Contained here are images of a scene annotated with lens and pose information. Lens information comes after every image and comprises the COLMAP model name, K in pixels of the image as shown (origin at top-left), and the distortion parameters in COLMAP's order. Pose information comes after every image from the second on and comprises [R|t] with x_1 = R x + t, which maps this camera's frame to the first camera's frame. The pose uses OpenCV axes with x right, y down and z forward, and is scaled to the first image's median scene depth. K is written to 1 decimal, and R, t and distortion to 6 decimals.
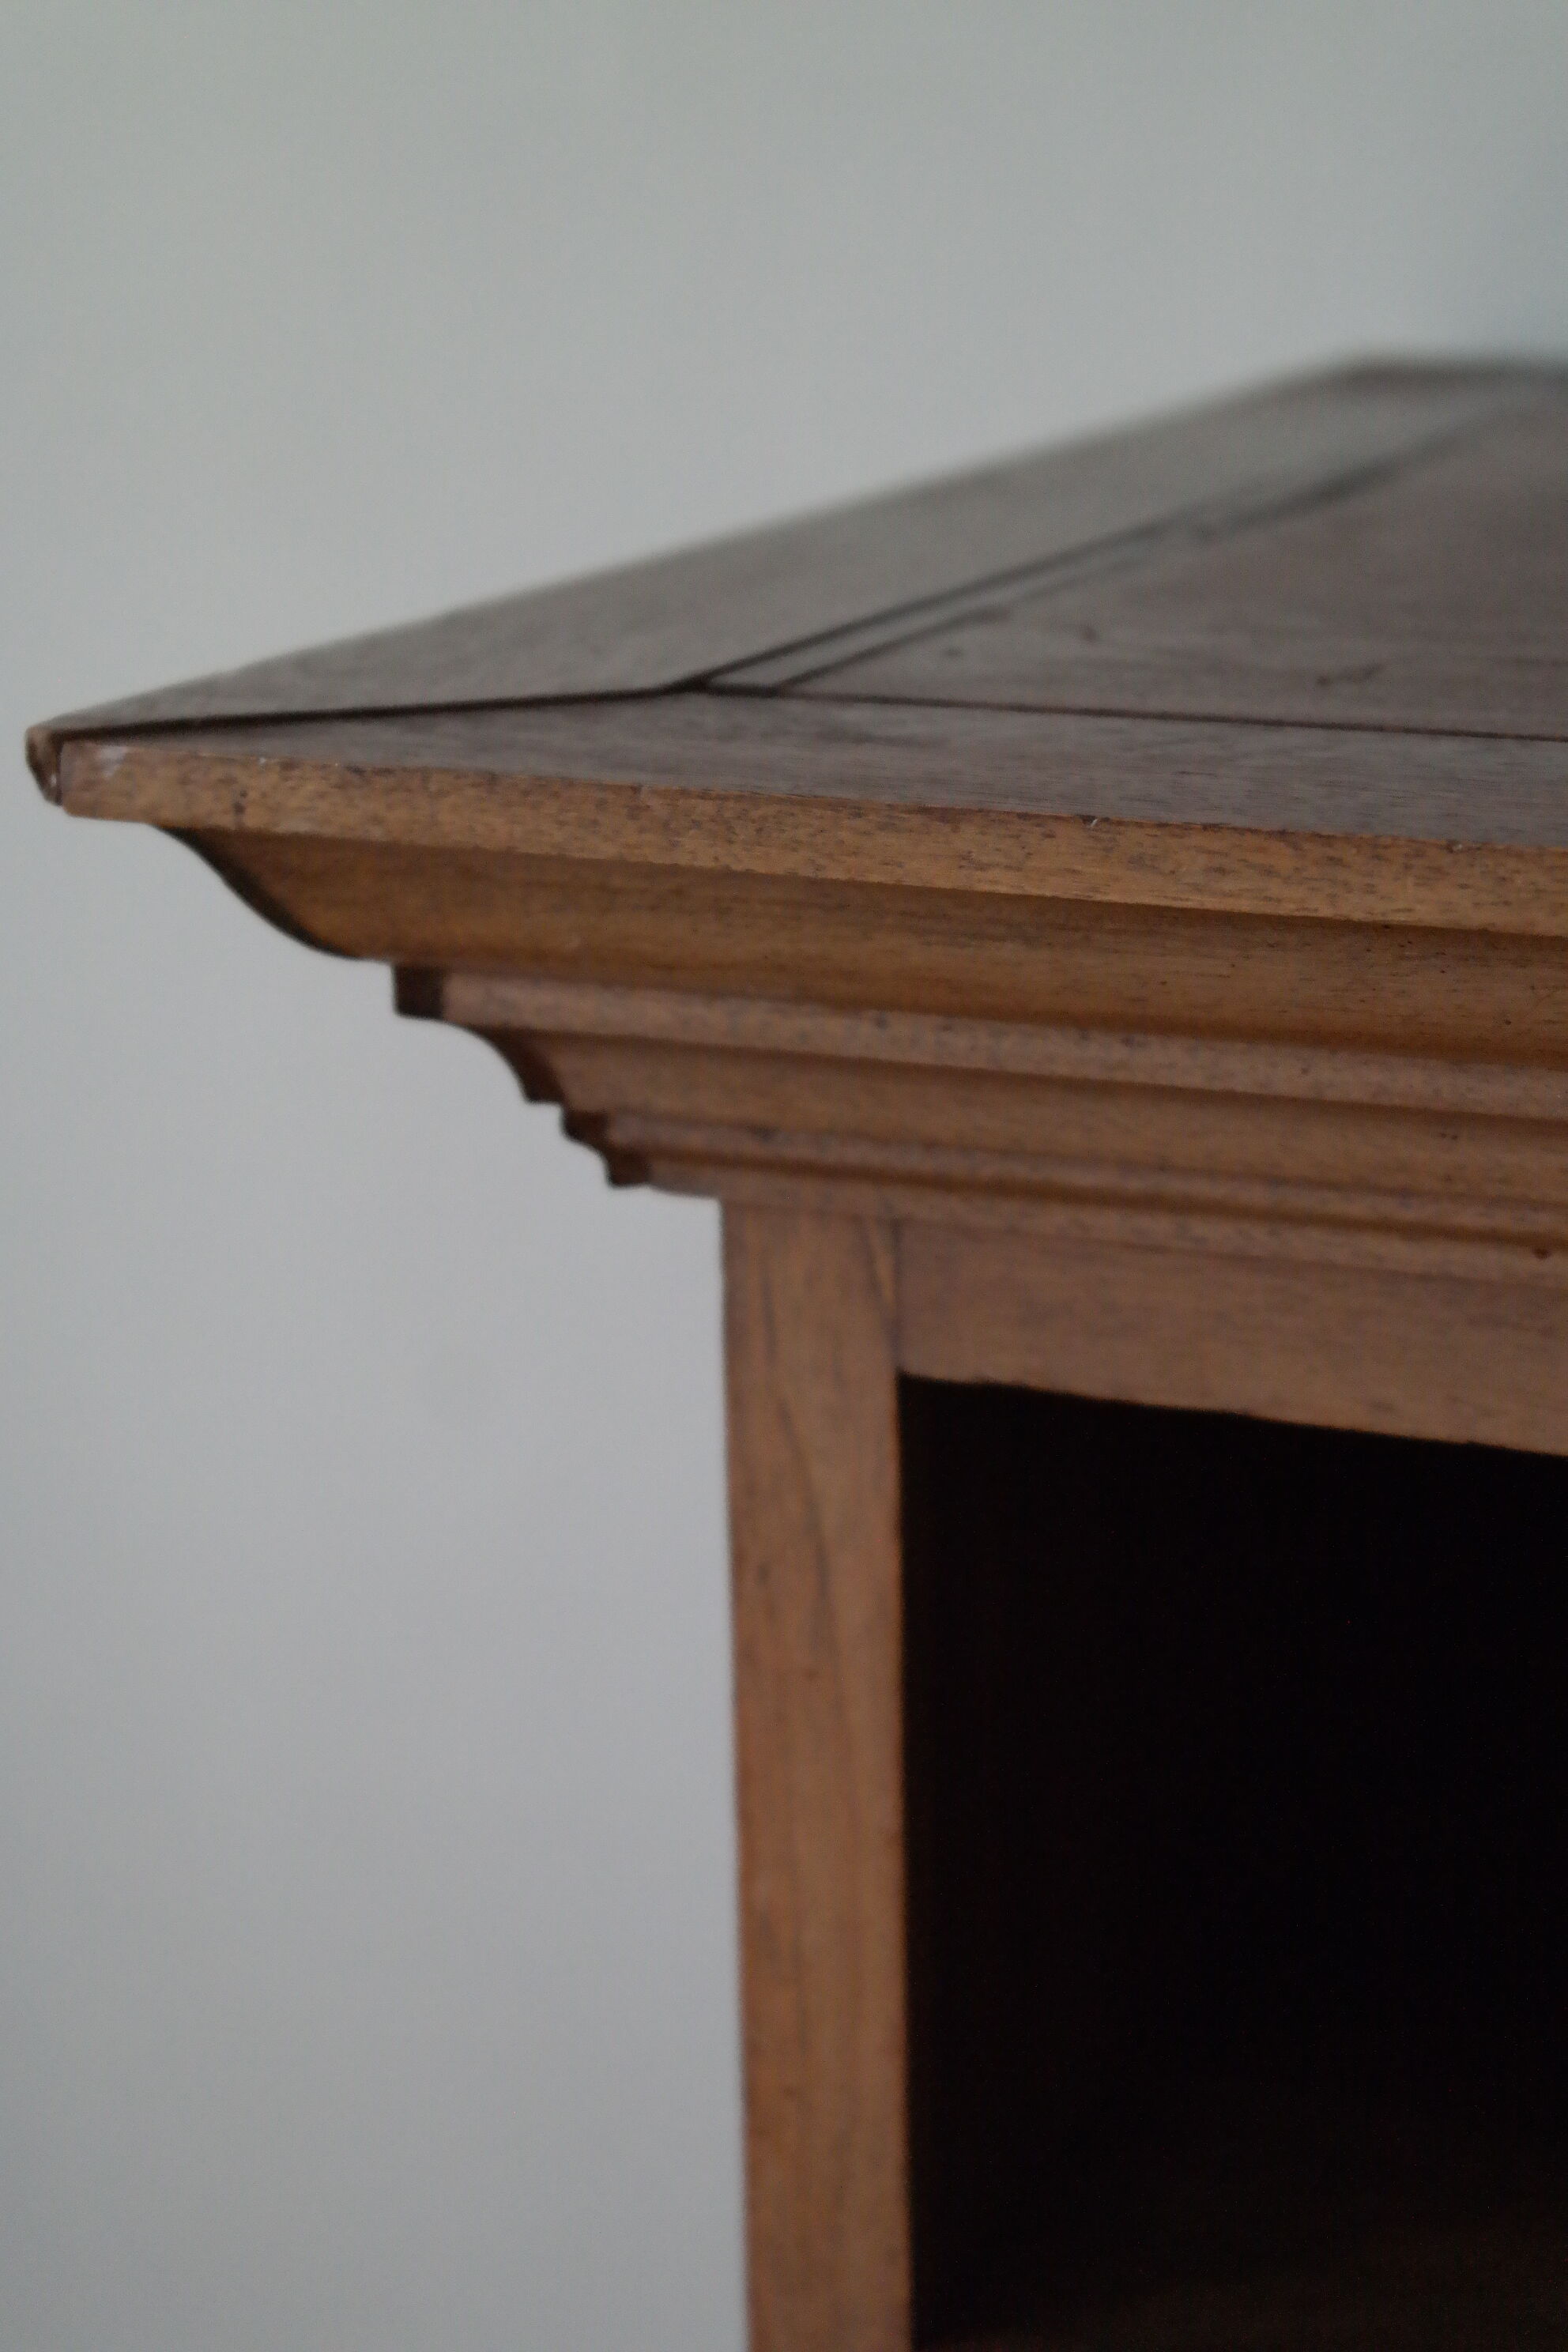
lens RADIAL K [[4778.0, 0, 772.8], [0, 4778.0, 1176.0], [0, 0, 1]] dist [0.072248, 0.000000]
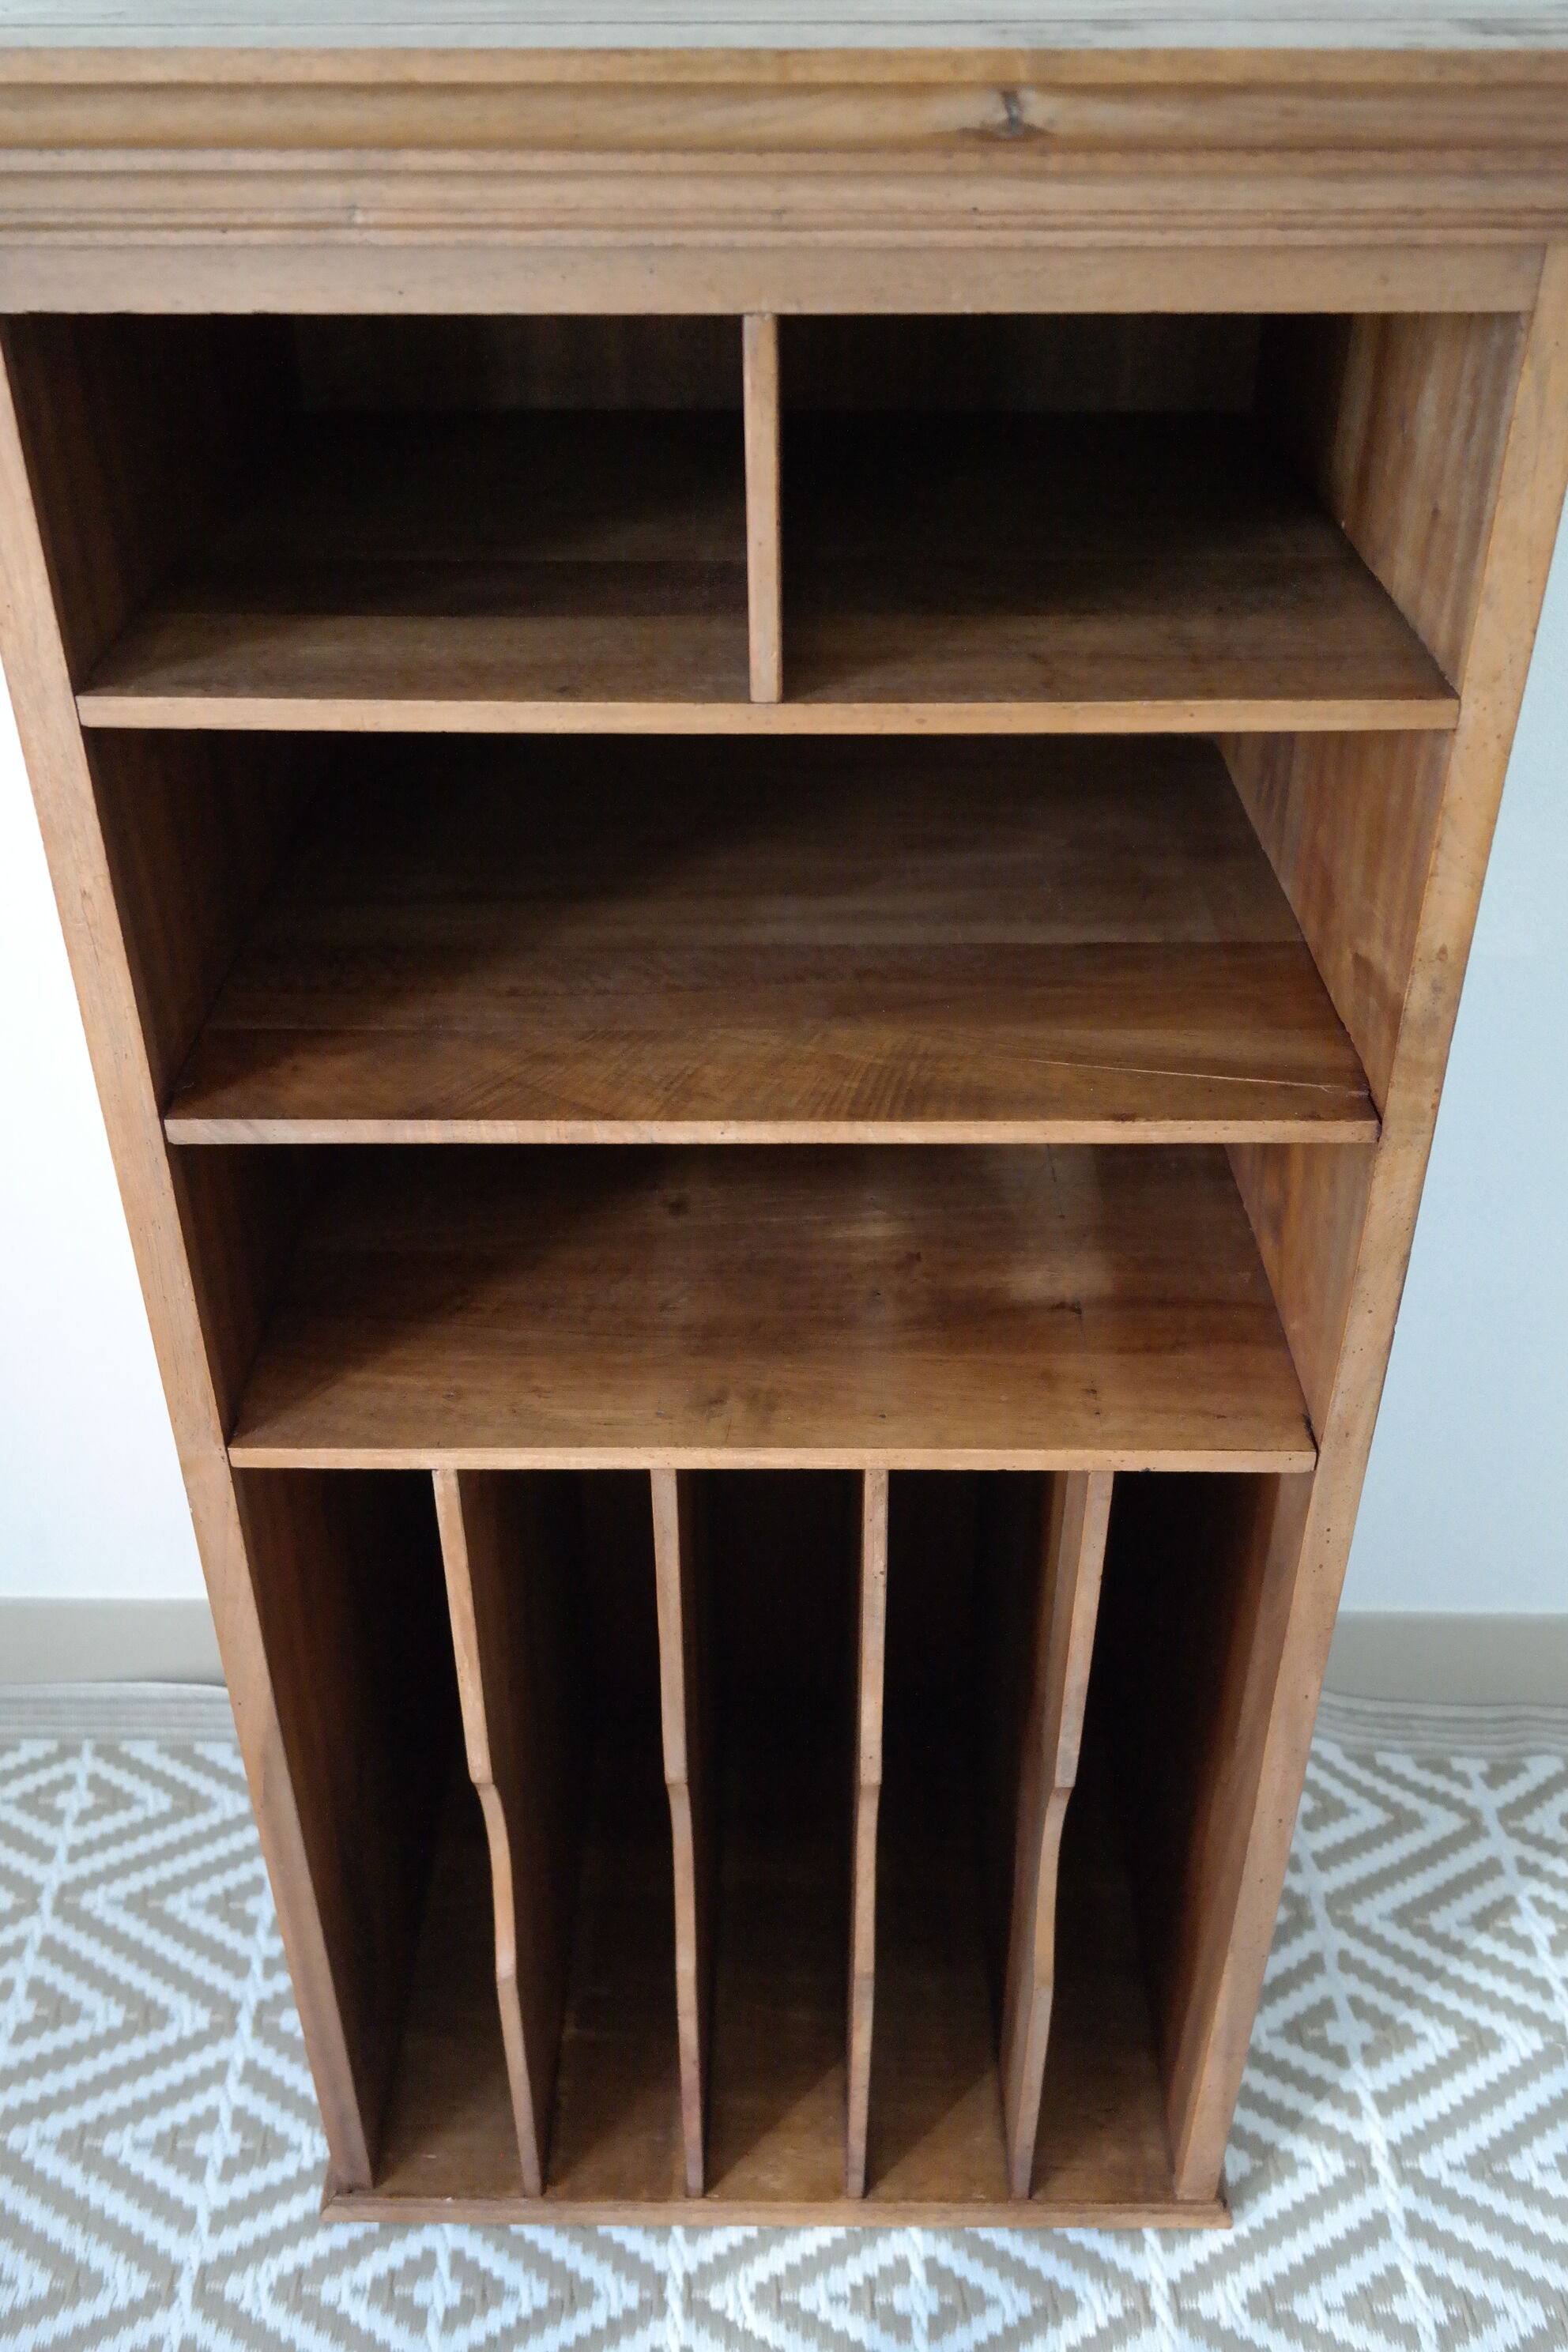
lens RADIAL K [[2040.6, 0, 784.8], [0, 2040.6, 1185.0], [0, 0, 1]] dist [0.005980, -0.012112]
pose [[0.912886, -0.217816, 0.345248, -0.074471], [0.089524, 0.931983, 0.351273, 0.141505], [-0.398278, -0.289764, 0.870294, -0.338968]]
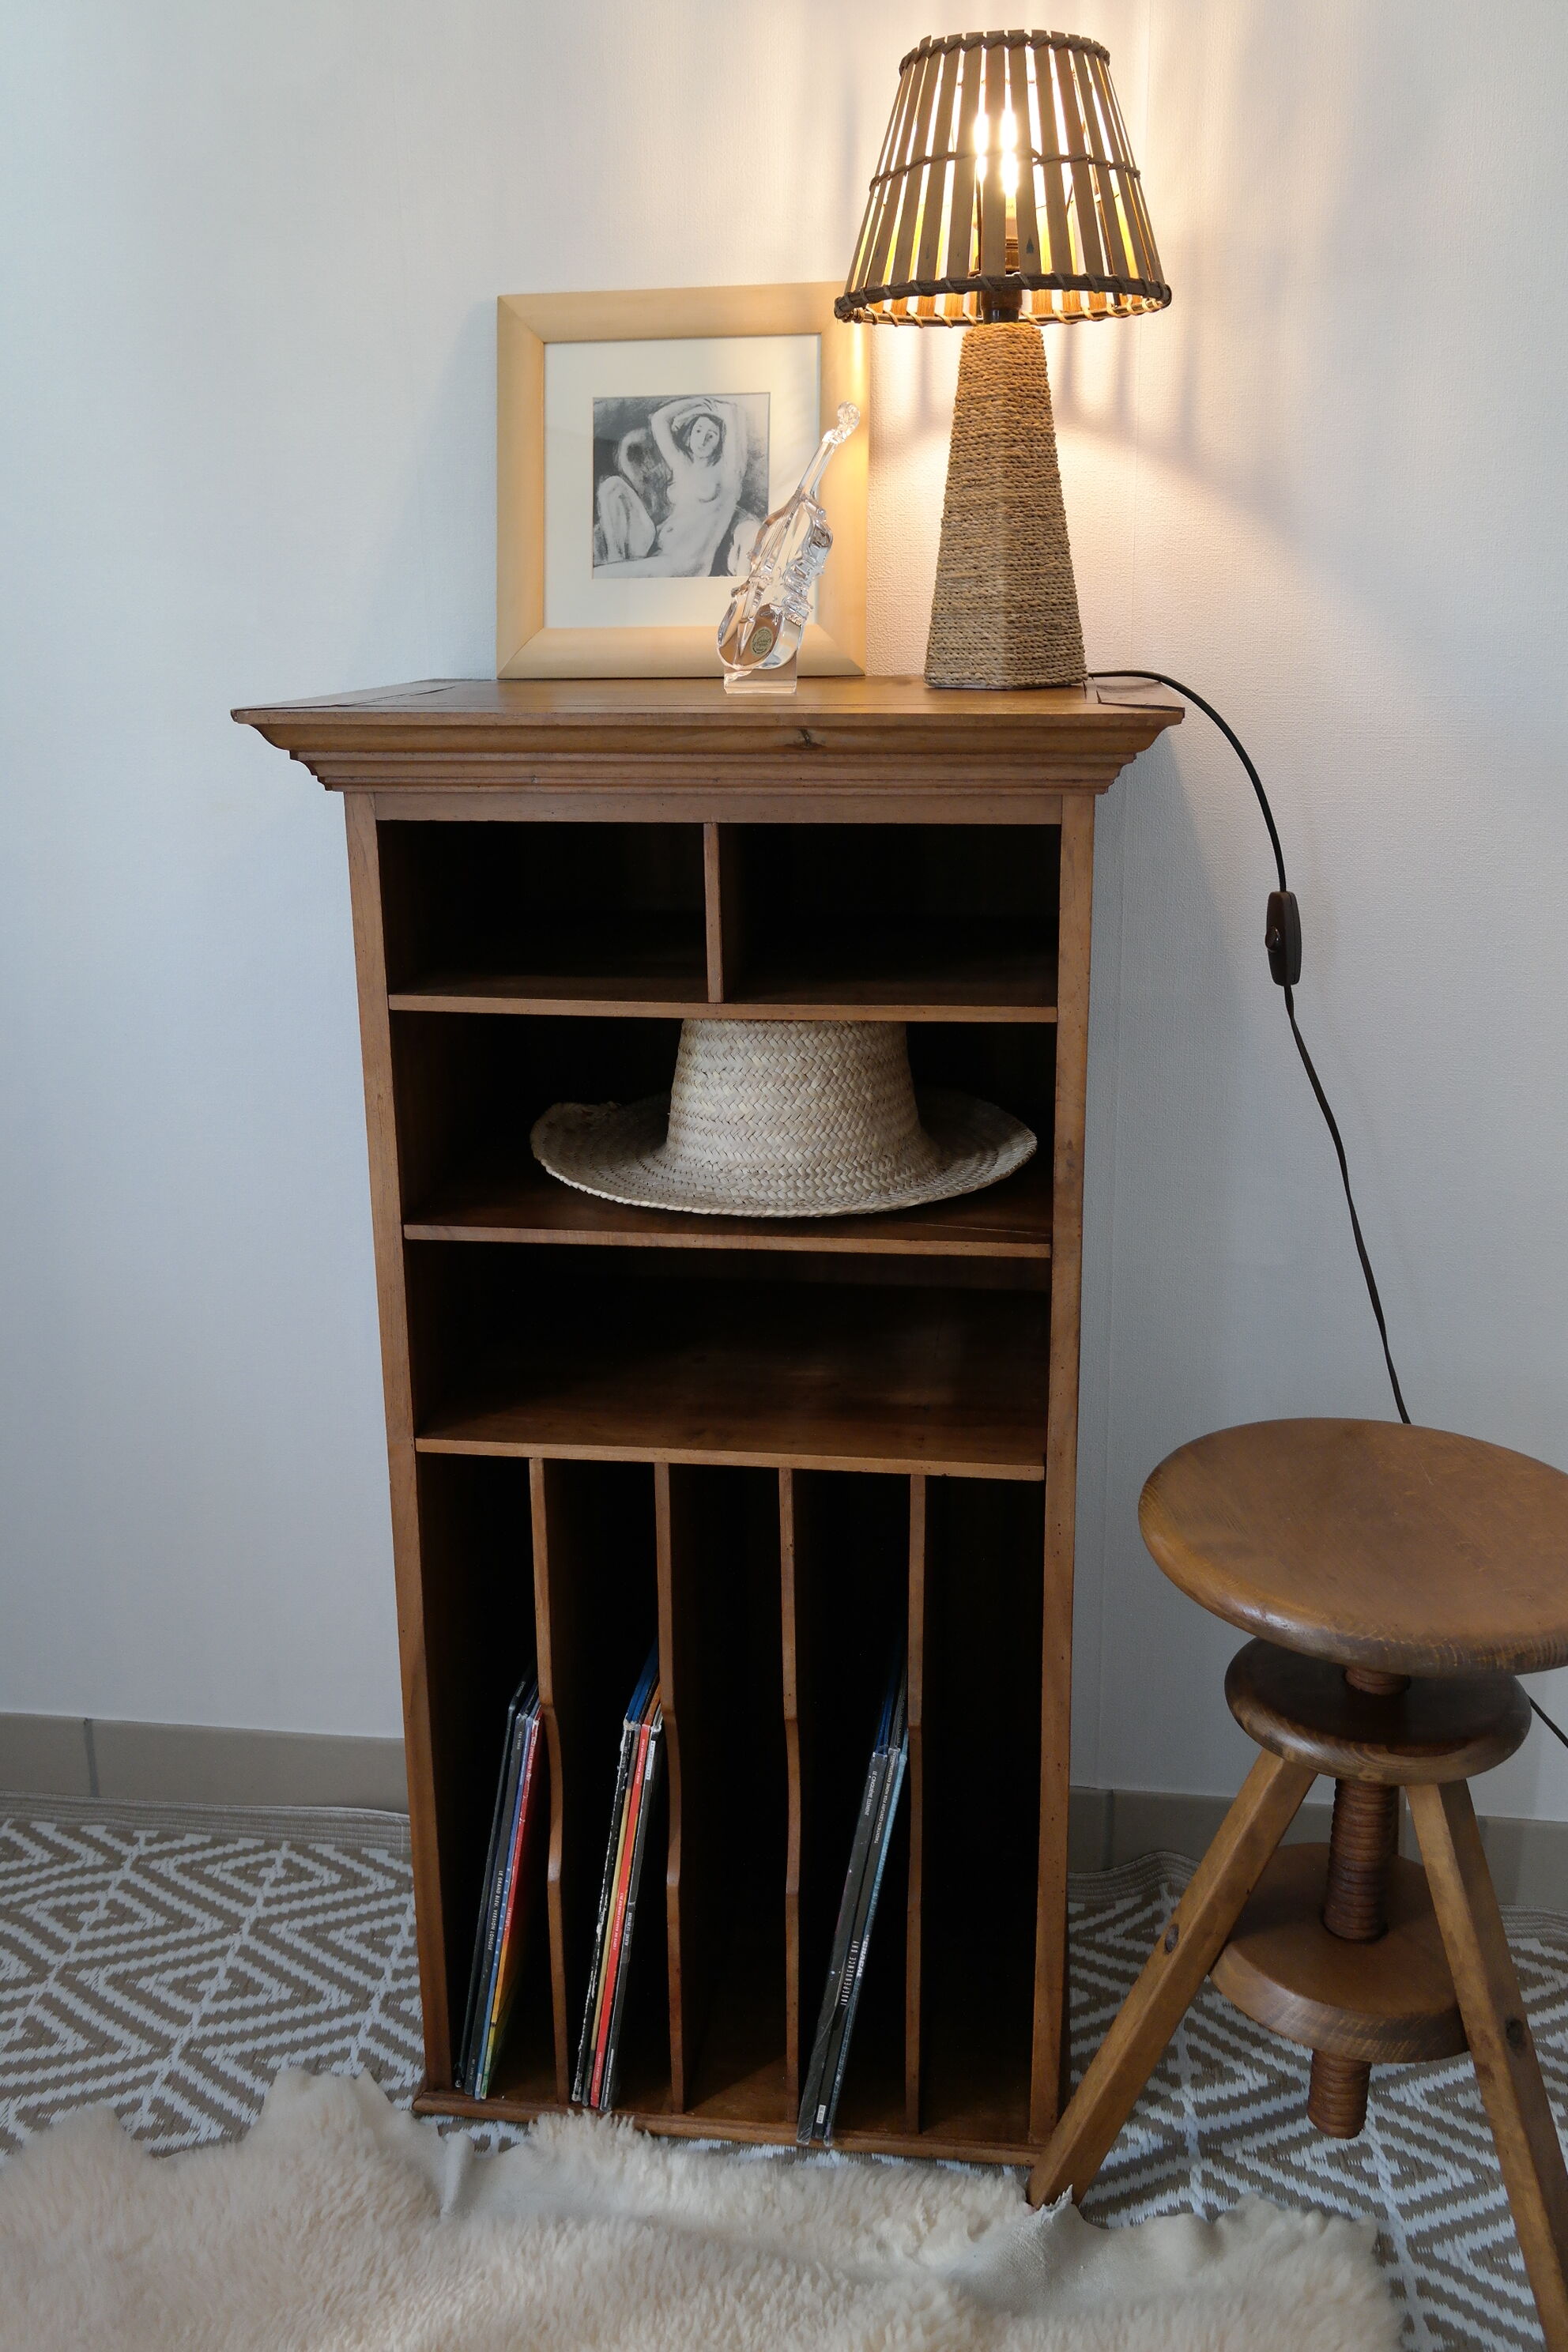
lens RADIAL K [[2040.6, 0, 765.1], [0, 2040.6, 1191.9], [0, 0, 1]] dist [0.005980, -0.012112]
pose [[0.957439, -0.077513, 0.278034, -0.270435], [0.066487, 0.996589, 0.048886, 0.437733], [-0.280875, -0.028320, 0.959327, -1.721145]]
